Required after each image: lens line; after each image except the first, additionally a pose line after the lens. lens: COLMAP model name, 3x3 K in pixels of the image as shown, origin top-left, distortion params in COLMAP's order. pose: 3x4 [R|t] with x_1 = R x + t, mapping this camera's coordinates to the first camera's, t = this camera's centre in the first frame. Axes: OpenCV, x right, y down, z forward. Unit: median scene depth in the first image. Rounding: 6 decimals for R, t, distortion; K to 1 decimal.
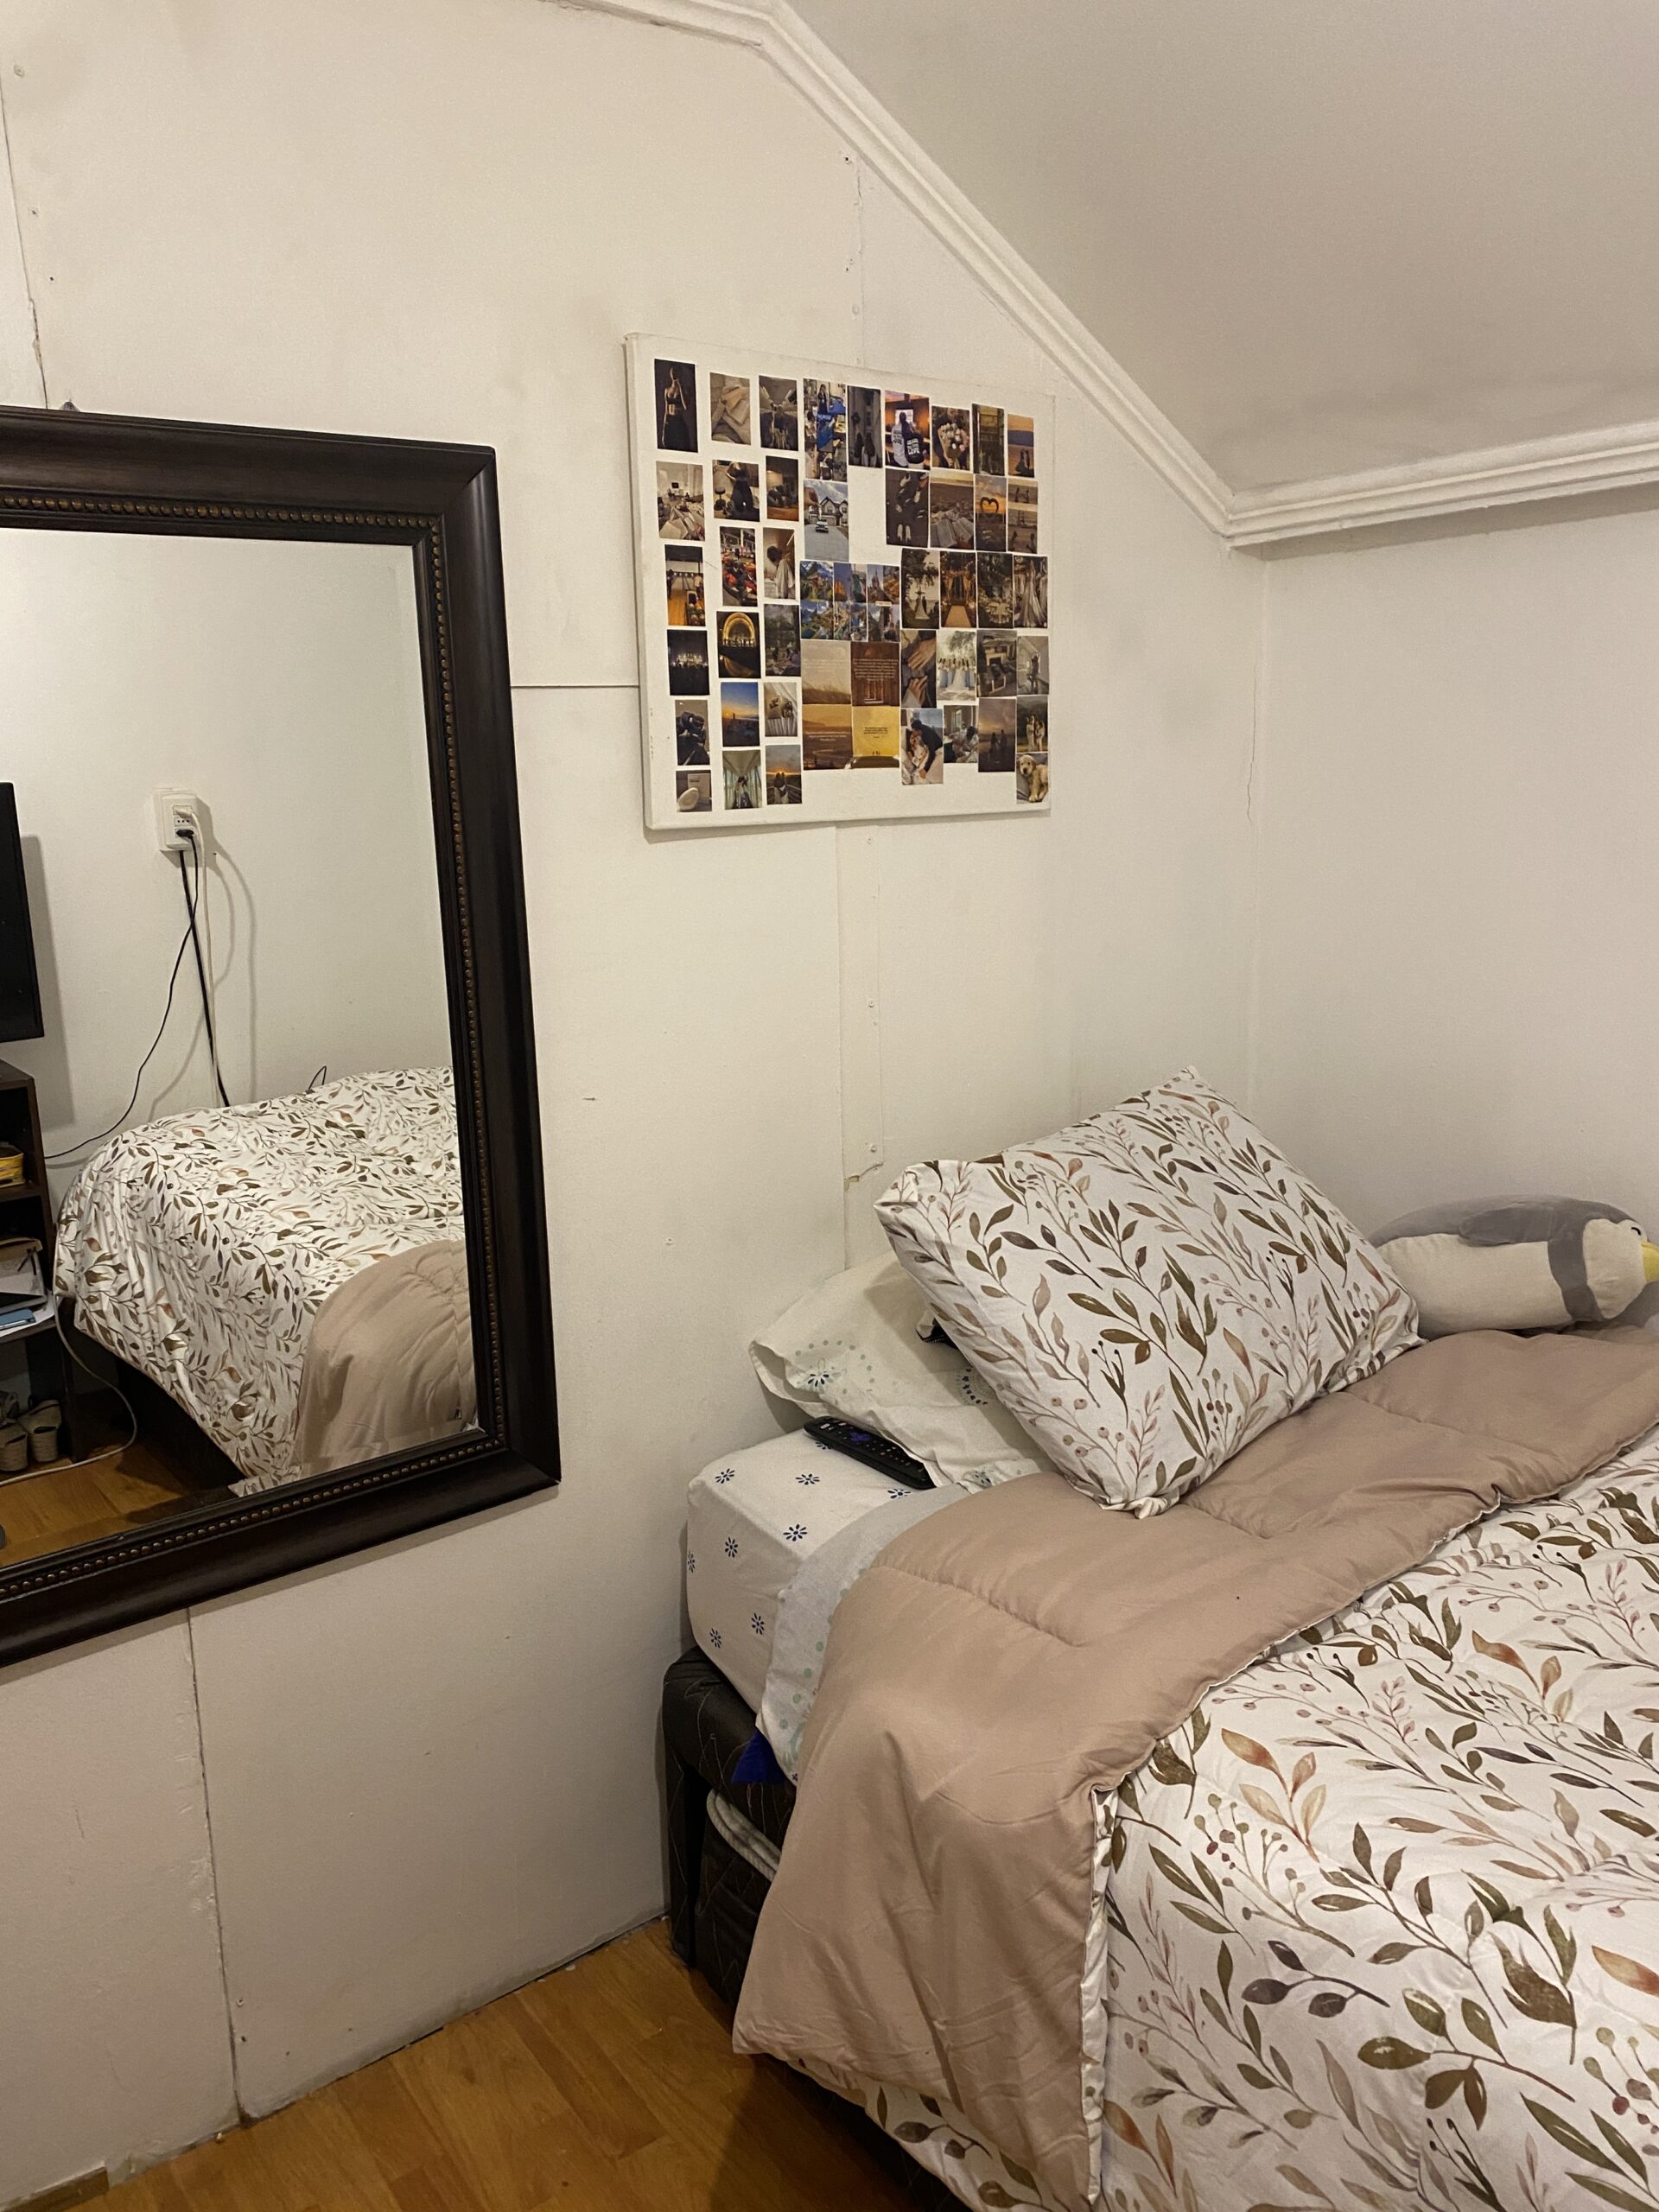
lens RADIAL K [[1668.5, 0, 835.9], [0, 1668.5, 1110.4], [0, 0, 1]] dist [-0.016961, -0.009143]
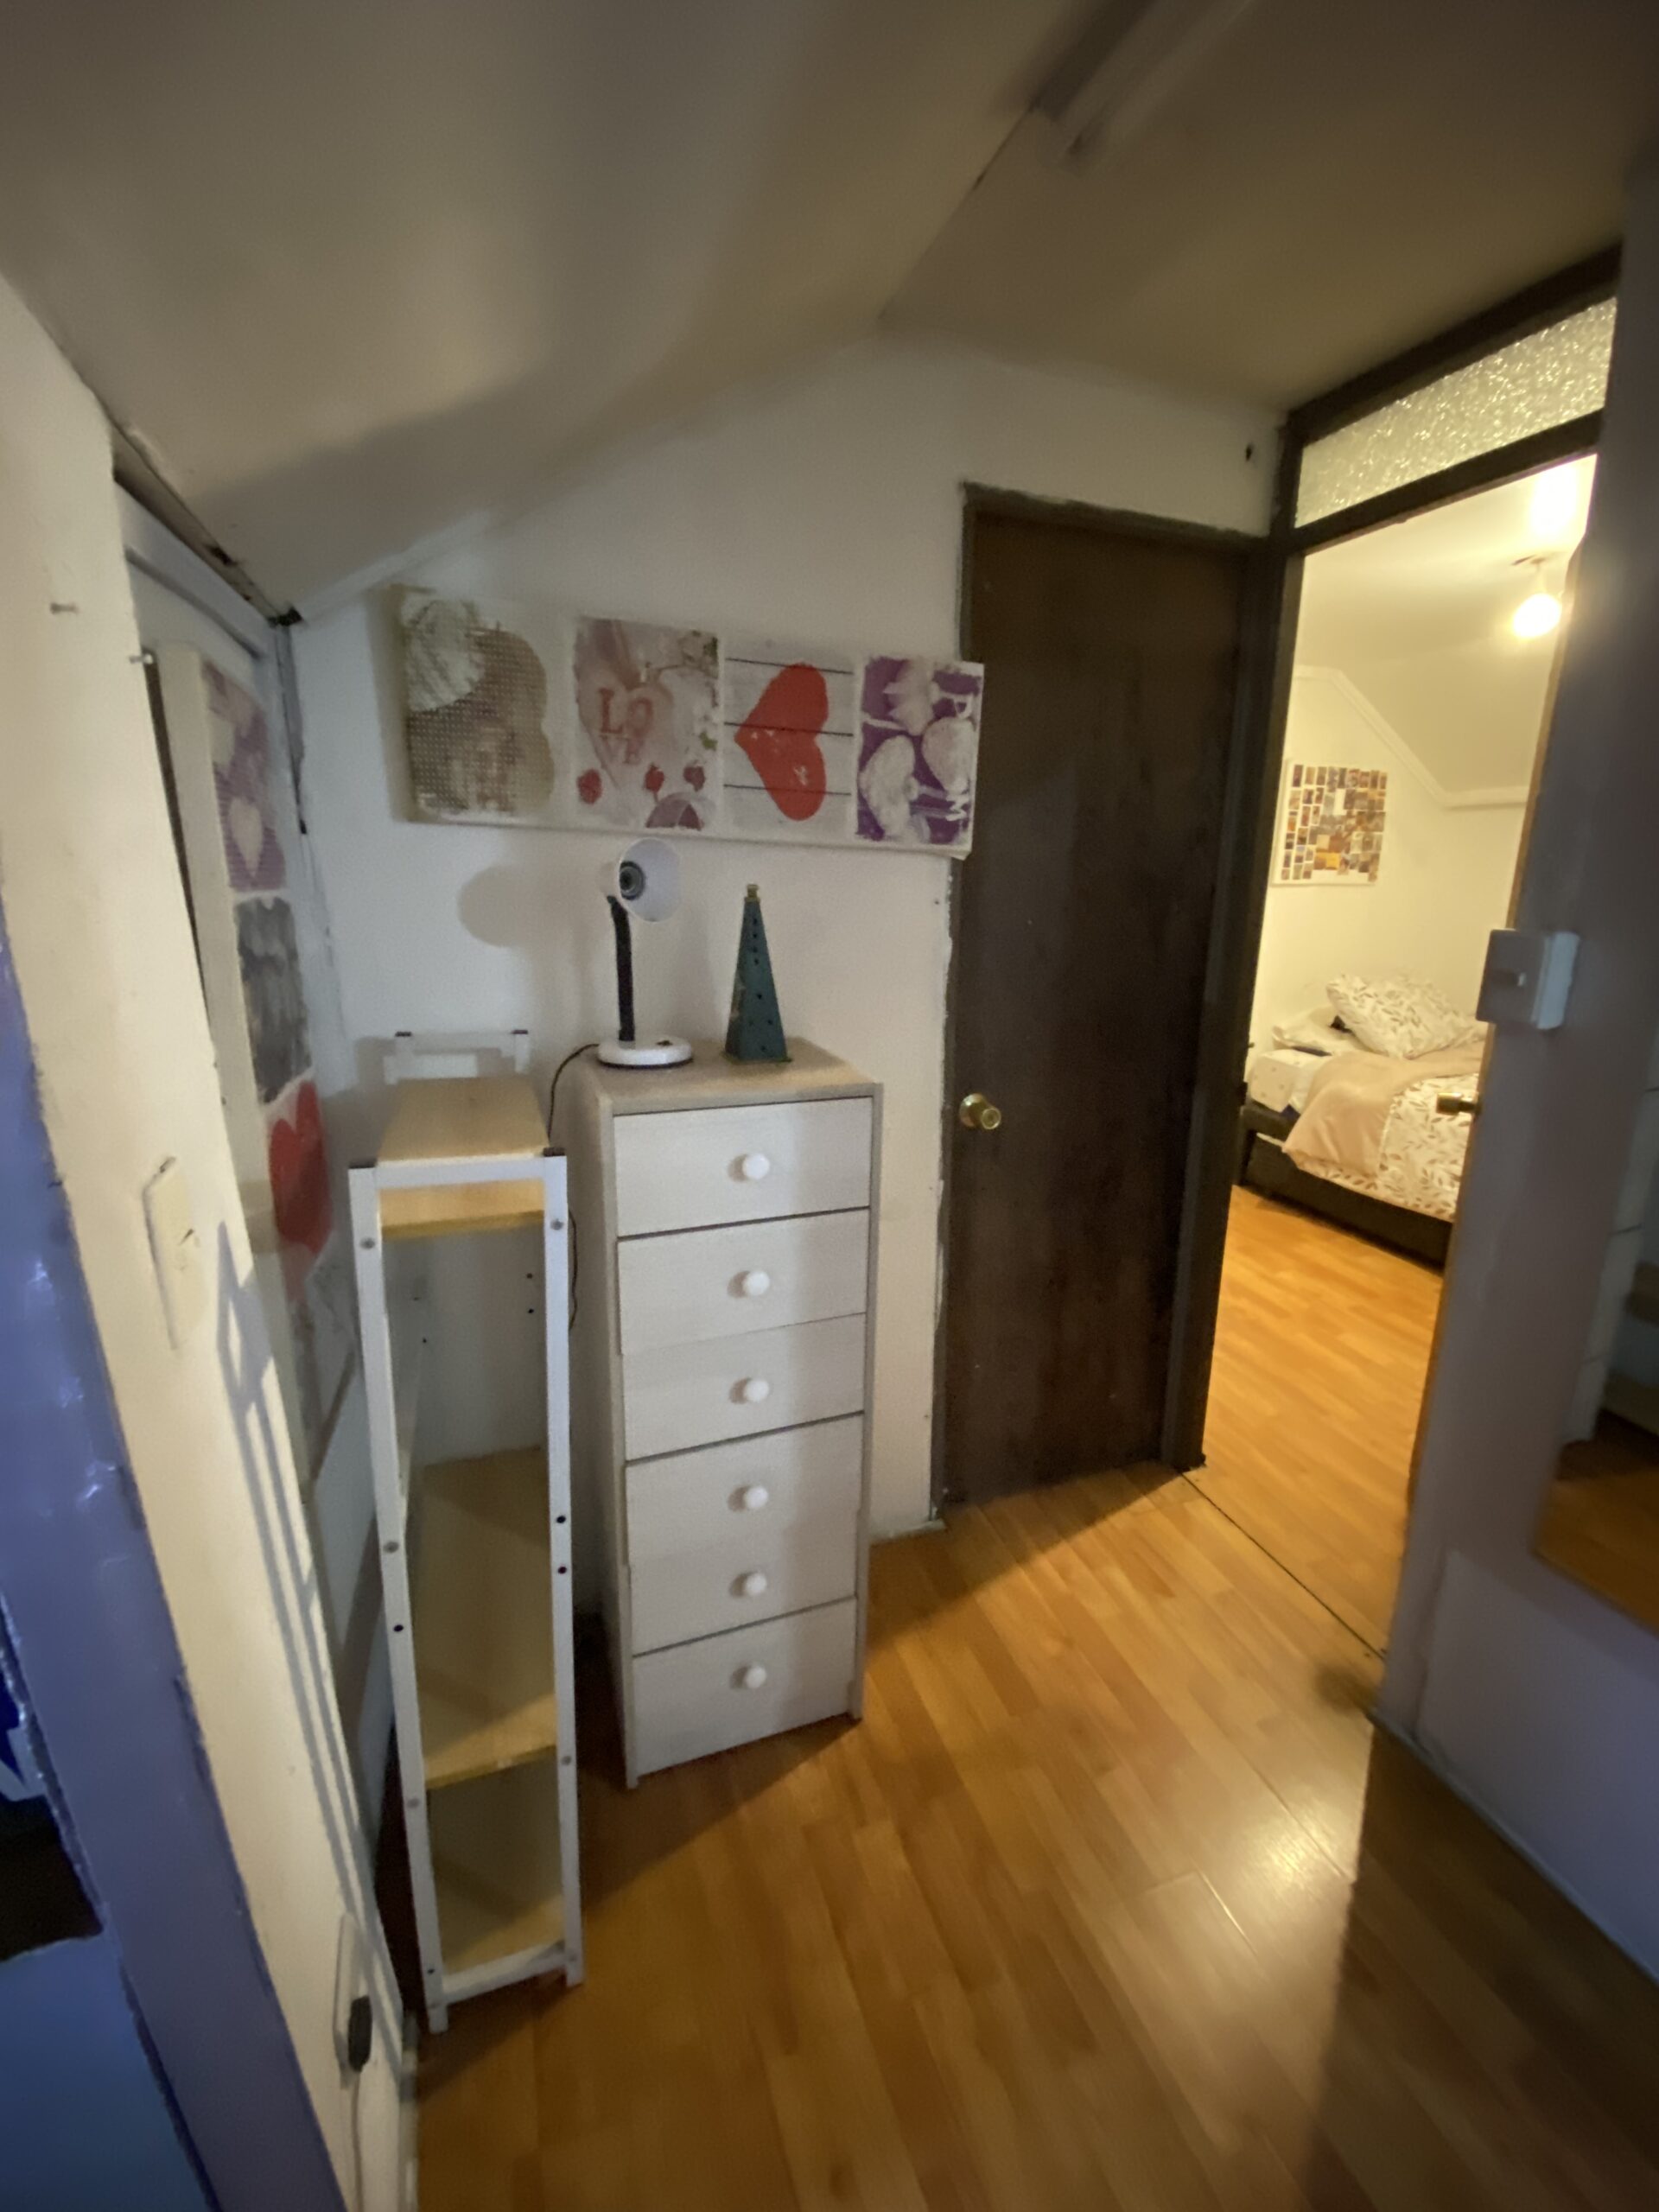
lens RADIAL K [[889.0, 0, 816.3], [0, 889.0, 1086.6], [0, 0, 1]] dist [-0.042904, -0.002400]
pose [[0.949195, 0.108033, -0.295563, -0.450484], [-0.091415, 0.993383, 0.069517, 0.246695], [0.301117, -0.038966, 0.952791, -1.235833]]
